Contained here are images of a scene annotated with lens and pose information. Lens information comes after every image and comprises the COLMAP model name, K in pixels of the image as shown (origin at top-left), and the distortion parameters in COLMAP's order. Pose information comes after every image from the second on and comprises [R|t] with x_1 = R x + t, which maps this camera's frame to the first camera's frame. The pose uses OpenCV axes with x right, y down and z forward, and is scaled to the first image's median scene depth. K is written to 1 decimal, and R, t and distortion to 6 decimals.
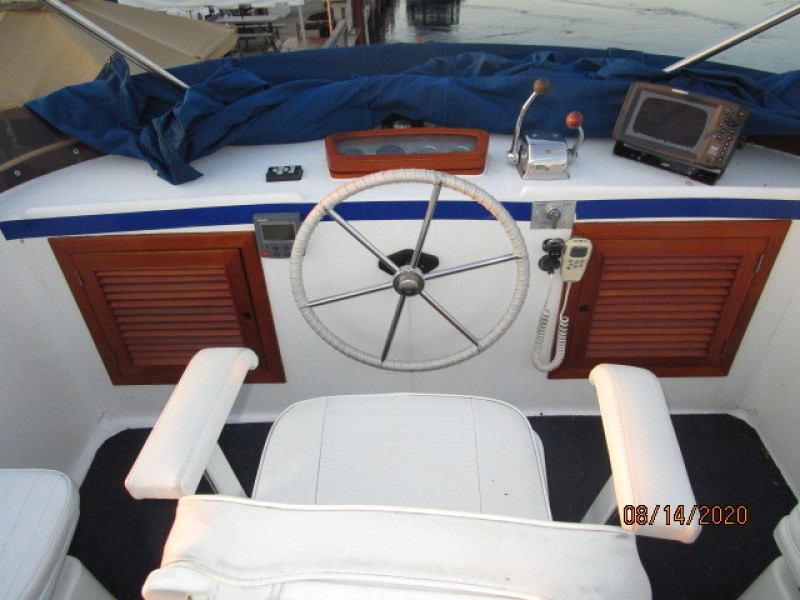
lens RADIAL K [[567.0, 0, 389.0], [0, 567.0, 300.7], [0, 0, 1]] dist [-0.027303, 0.002432]
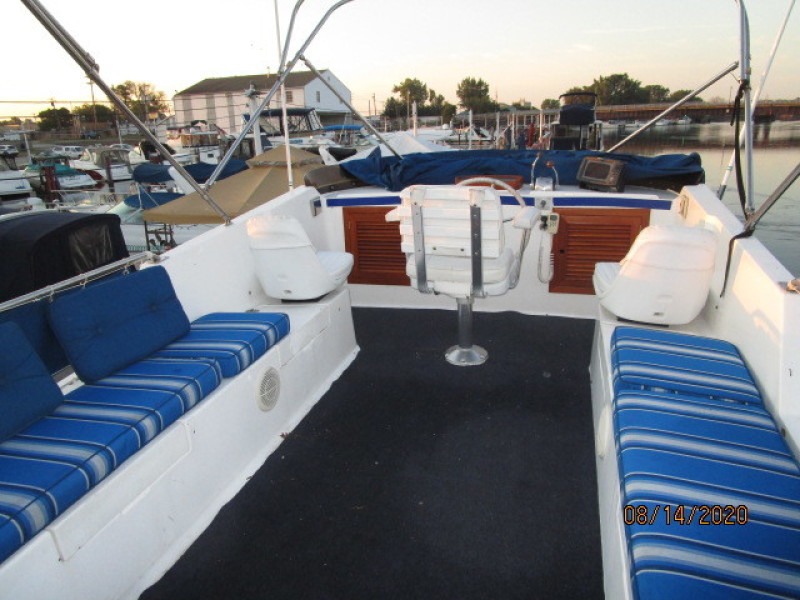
lens RADIAL K [[567.0, 0, 389.0], [0, 567.0, 300.7], [0, 0, 1]] dist [-0.027303, 0.002432]
pose [[0.959704, 0.081289, -0.269000, 0.327679], [-0.160501, 0.944311, -0.287255, 1.001458], [0.230669, 0.318855, 0.919306, -1.195380]]
